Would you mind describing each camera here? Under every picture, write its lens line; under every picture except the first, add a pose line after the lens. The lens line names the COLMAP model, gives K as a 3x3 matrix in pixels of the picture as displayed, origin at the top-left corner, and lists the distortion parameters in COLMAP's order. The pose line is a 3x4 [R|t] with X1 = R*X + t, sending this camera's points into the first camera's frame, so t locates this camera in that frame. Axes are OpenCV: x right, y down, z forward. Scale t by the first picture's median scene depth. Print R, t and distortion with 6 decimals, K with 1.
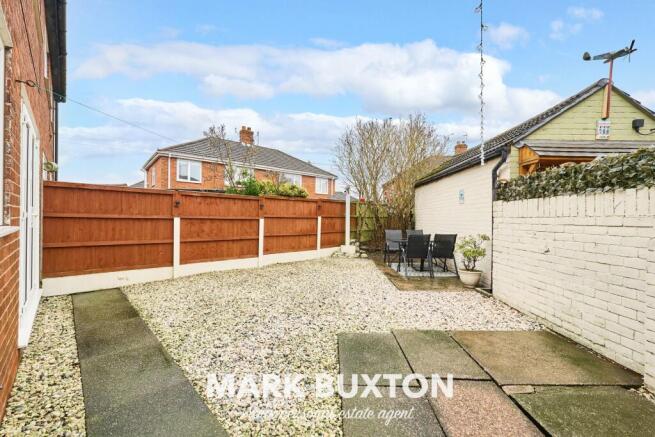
lens RADIAL K [[269.2, 0, 327.5], [0, 269.2, 218.5], [0, 0, 1]] dist [-0.001344, -0.000131]
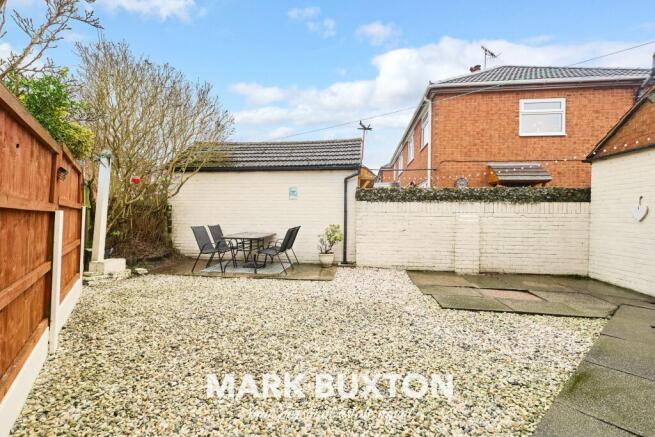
lens RADIAL K [[277.8, 0, 327.5], [0, 277.8, 218.5], [0, 0, 1]] dist [0.000021, -0.000015]
pose [[0.135934, -0.015186, 0.990601, -0.844700], [-0.001898, 0.999877, 0.015589, 0.007988], [-0.990716, -0.003999, 0.135889, 0.902887]]
